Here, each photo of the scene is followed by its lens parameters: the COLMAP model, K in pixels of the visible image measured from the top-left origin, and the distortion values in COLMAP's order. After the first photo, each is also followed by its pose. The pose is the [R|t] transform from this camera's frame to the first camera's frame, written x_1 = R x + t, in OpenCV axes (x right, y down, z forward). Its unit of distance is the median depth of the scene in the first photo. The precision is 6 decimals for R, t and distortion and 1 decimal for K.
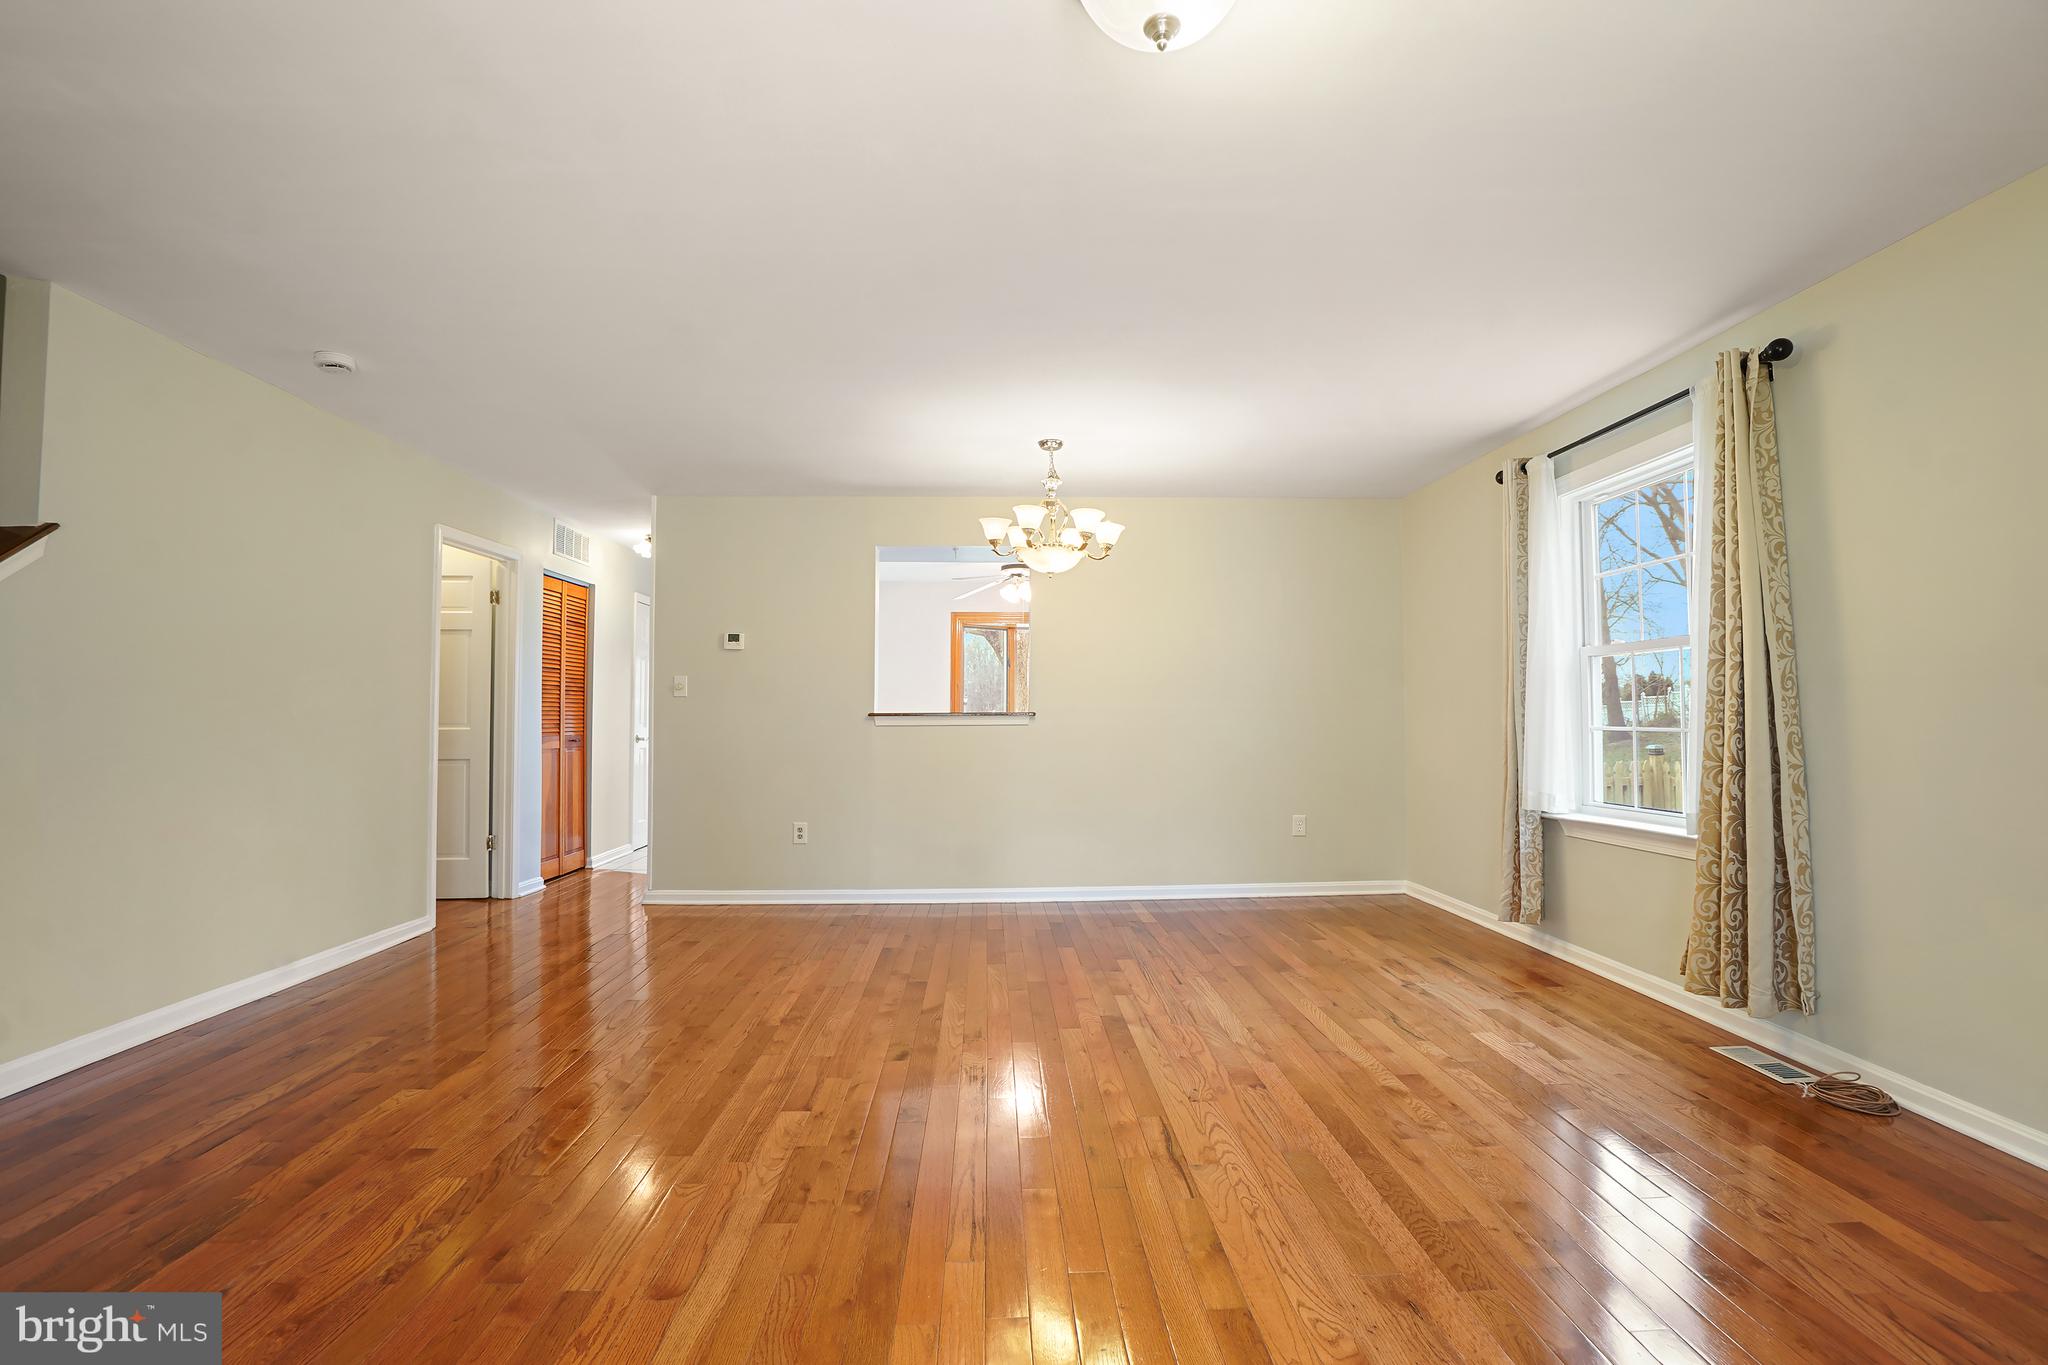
lens RADIAL K [[906.8, 0, 1029.8], [0, 906.8, 679.4], [0, 0, 1]] dist [-0.064365, 0.024836]
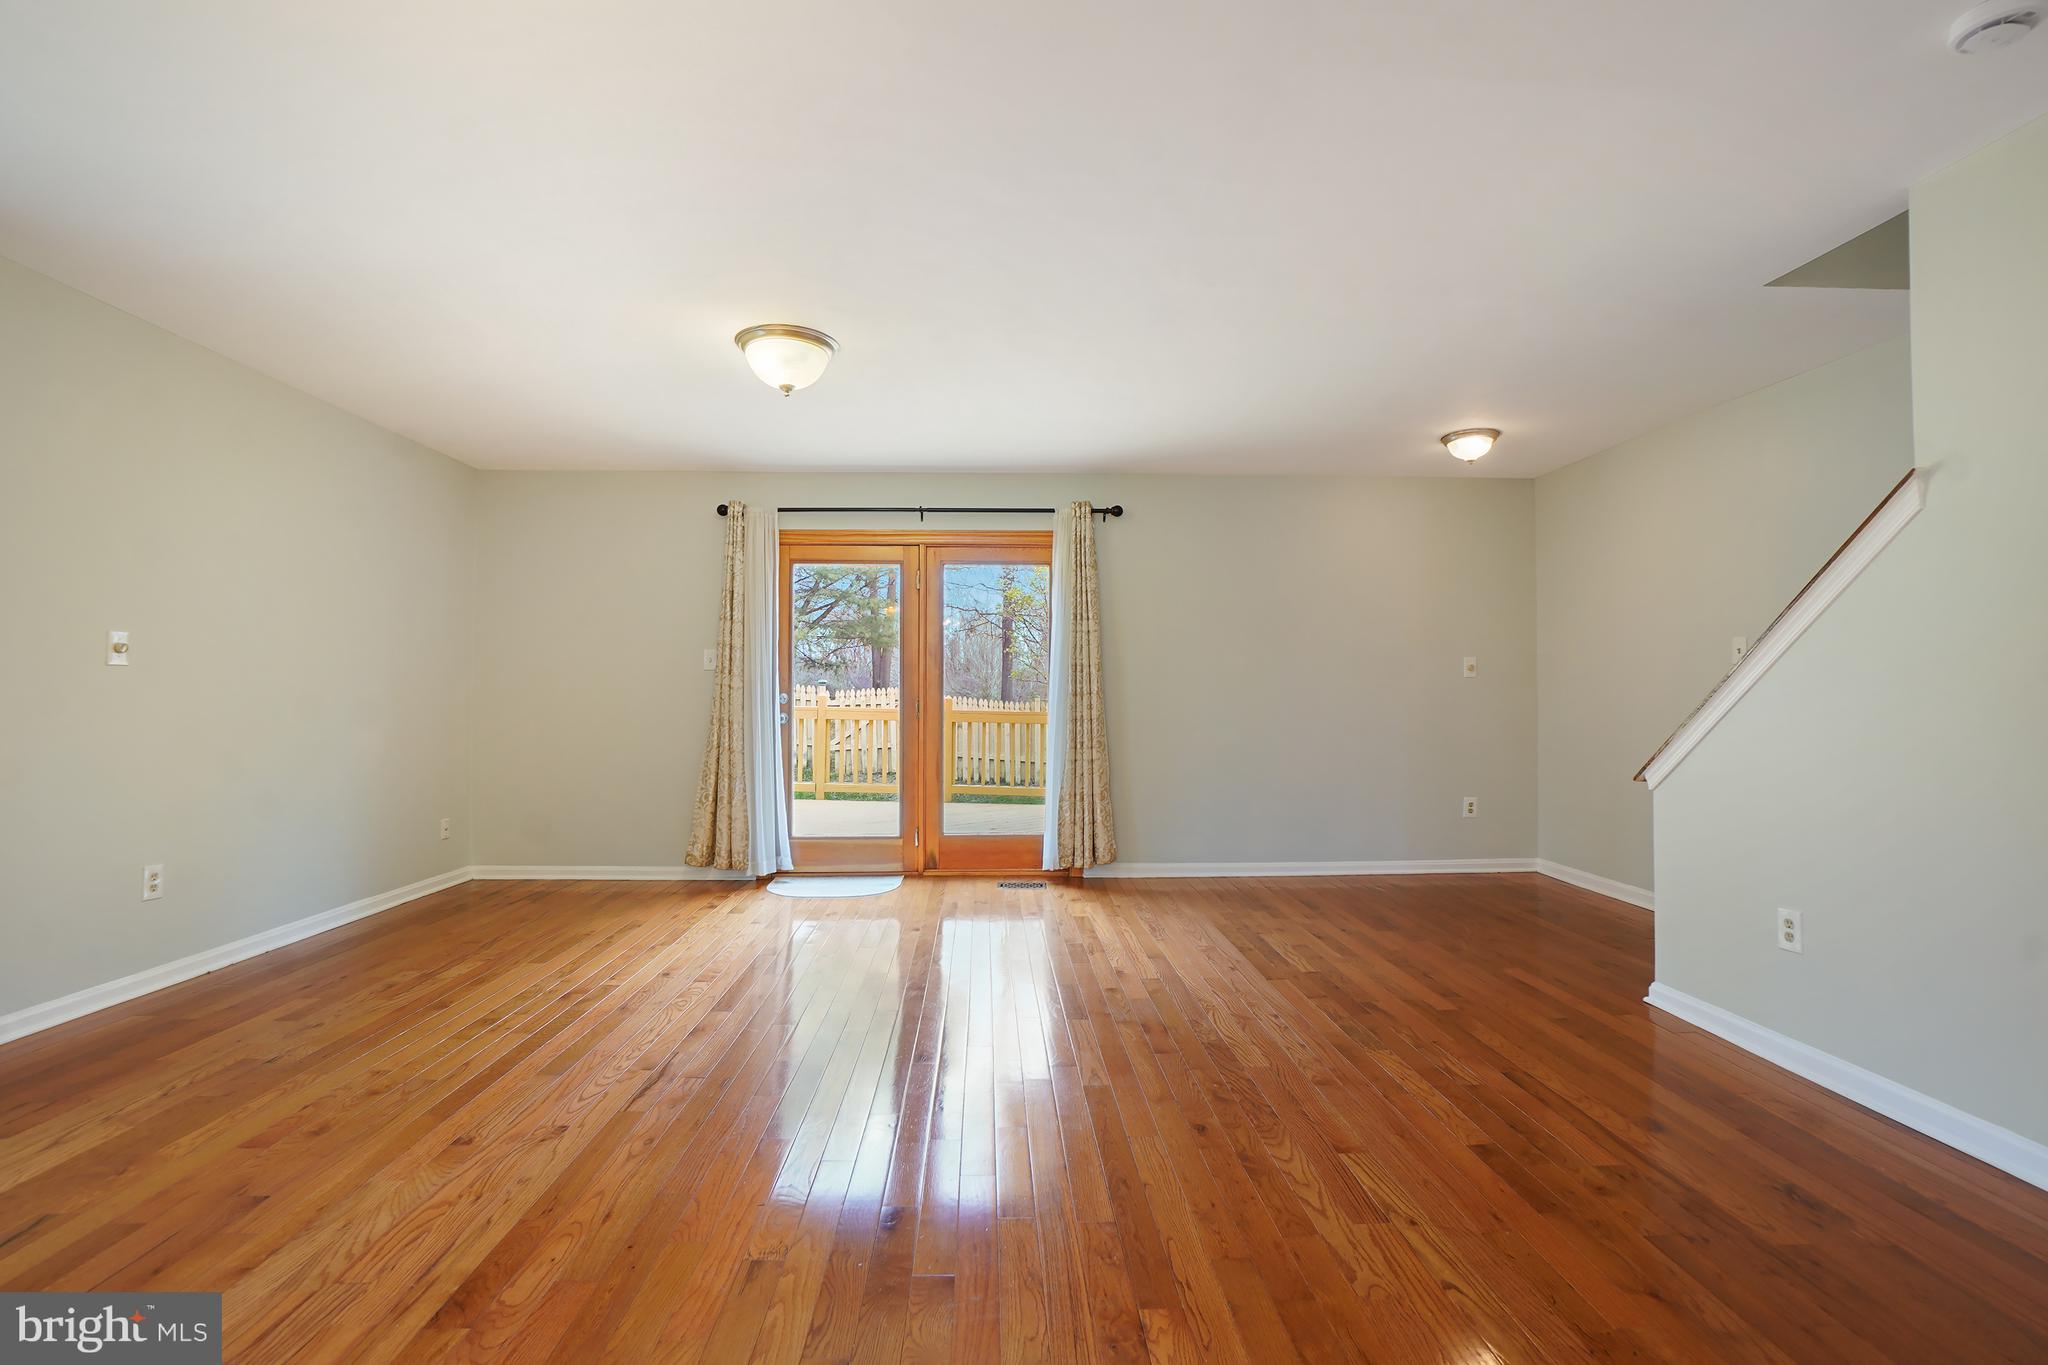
lens RADIAL K [[906.8, 0, 1029.8], [0, 906.8, 679.4], [0, 0, 1]] dist [-0.064365, 0.024836]
pose [[-0.999981, -0.004084, -0.004675, -0.192057], [-0.003811, 0.998371, -0.056928, 0.055856], [0.004899, -0.056909, -0.998367, 1.350702]]
